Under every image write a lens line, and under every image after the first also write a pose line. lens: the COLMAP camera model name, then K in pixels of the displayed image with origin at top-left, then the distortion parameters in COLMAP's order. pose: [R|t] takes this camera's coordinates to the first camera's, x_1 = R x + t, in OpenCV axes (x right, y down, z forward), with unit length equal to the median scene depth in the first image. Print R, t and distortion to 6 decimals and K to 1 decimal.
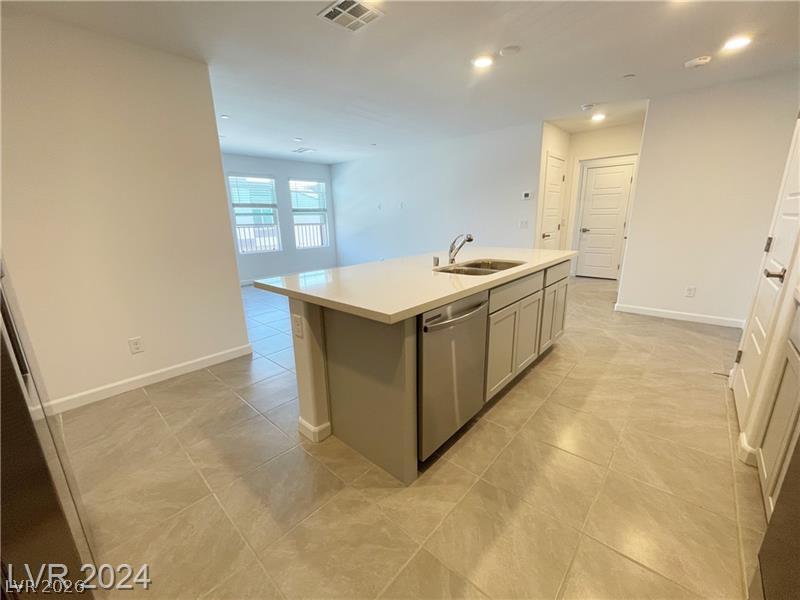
lens RADIAL K [[327.3, 0, 396.6], [0, 327.3, 299.4], [0, 0, 1]] dist [-0.000865, 0.001238]
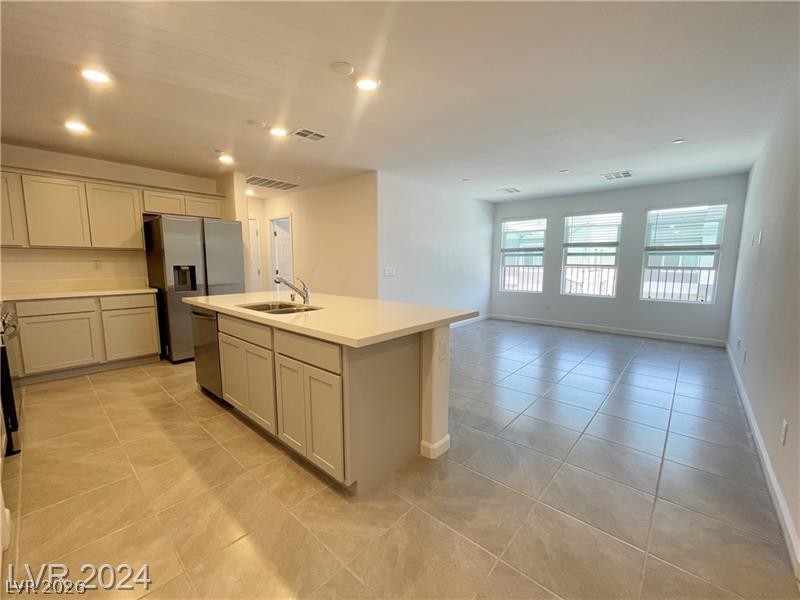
lens RADIAL K [[327.3, 0, 397.3], [0, 327.3, 301.4], [0, 0, 1]] dist [-0.000865, 0.001238]
pose [[0.006985, 0.148265, -0.988923, 0.578097], [-0.244362, 0.959218, 0.142086, -0.161129], [0.969659, 0.240663, 0.042930, 0.576933]]
